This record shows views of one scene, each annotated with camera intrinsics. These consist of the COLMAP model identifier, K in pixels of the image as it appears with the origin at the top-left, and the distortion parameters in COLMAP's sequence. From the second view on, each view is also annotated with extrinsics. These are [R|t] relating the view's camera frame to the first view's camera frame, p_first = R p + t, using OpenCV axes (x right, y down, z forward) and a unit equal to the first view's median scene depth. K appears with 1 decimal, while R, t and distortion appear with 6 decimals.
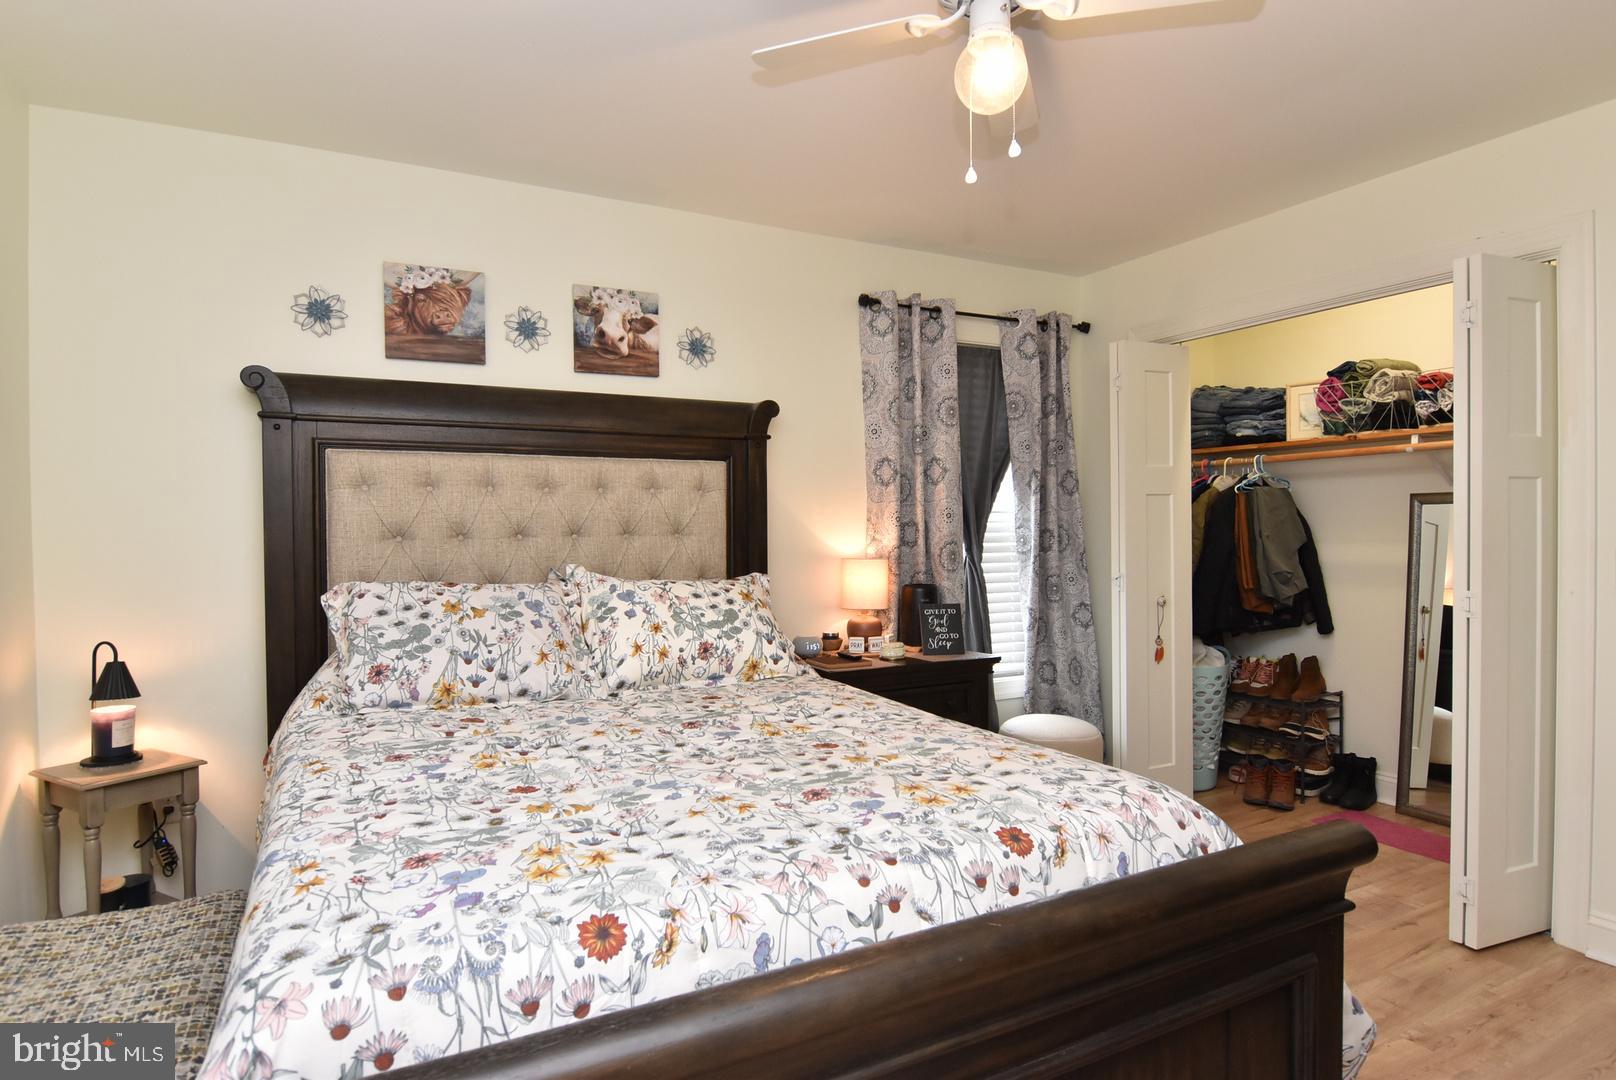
lens RADIAL K [[889.5, 0, 808.3], [0, 889.5, 529.1], [0, 0, 1]] dist [-0.004073, -0.009258]
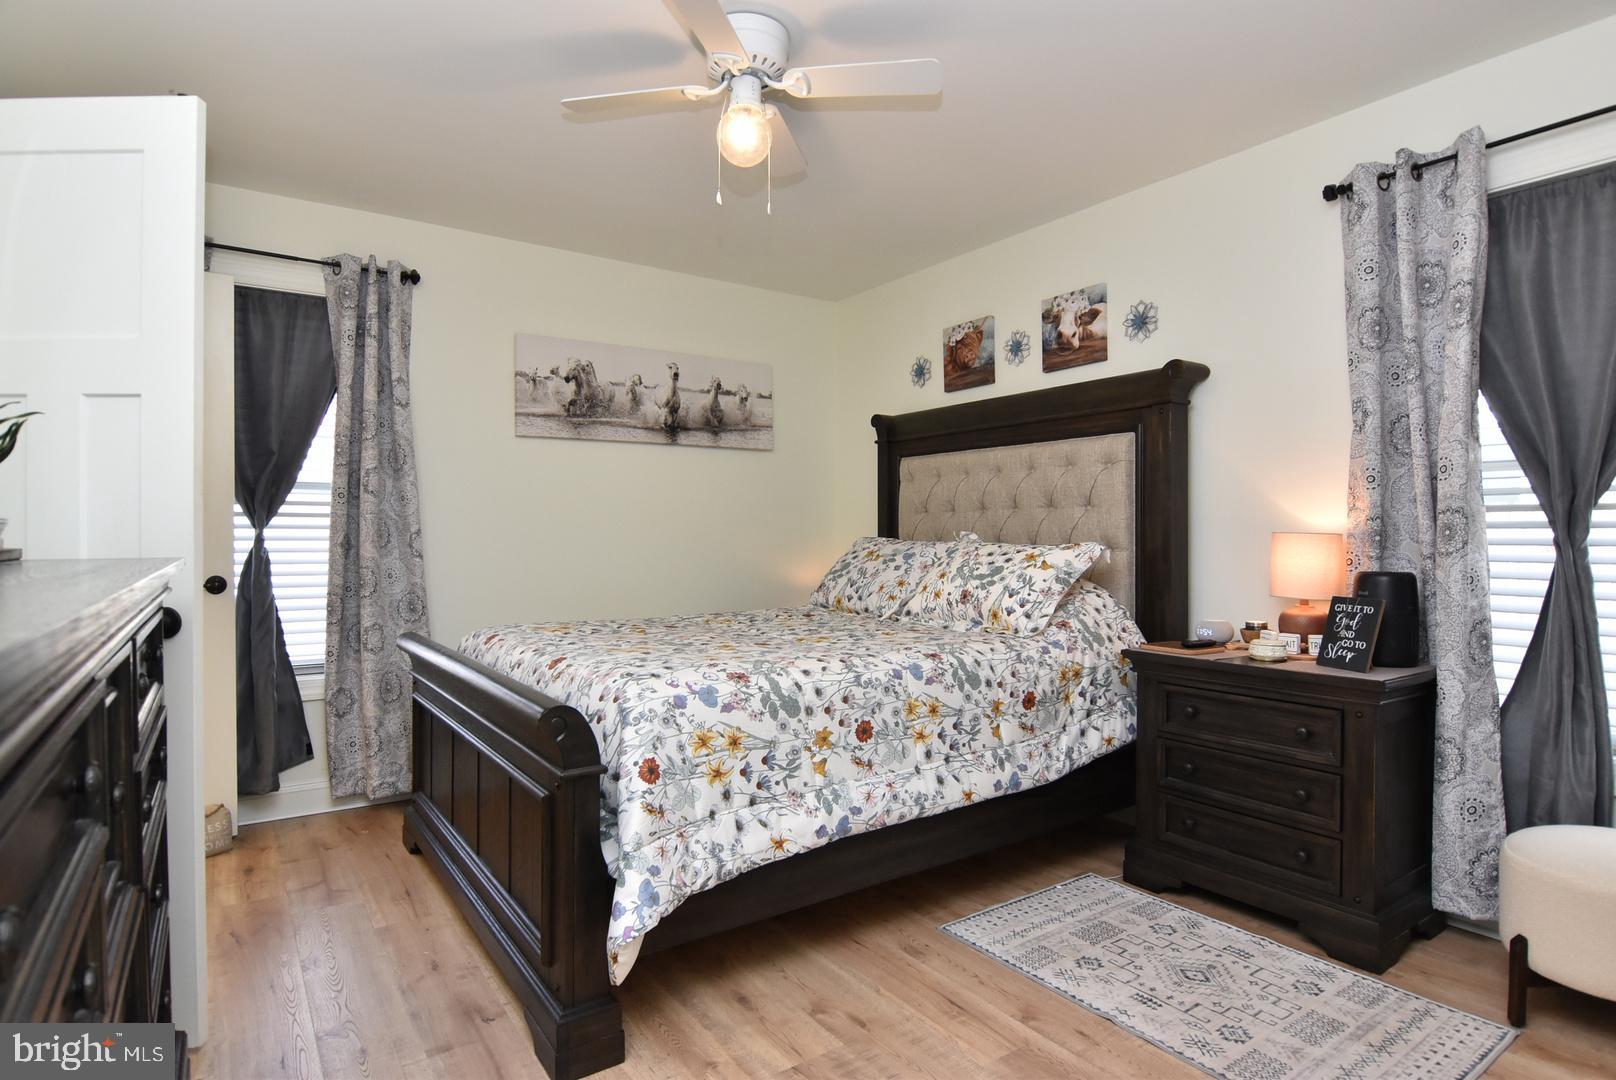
lens RADIAL K [[857.9, 0, 805.9], [0, 857.9, 542.3], [0, 0, 1]] dist [0.002938, -0.017809]
pose [[0.102515, 0.012437, -0.994654, 0.854042], [-0.014683, 0.999832, 0.010989, 0.043891], [0.994623, 0.013478, 0.102680, 0.555705]]
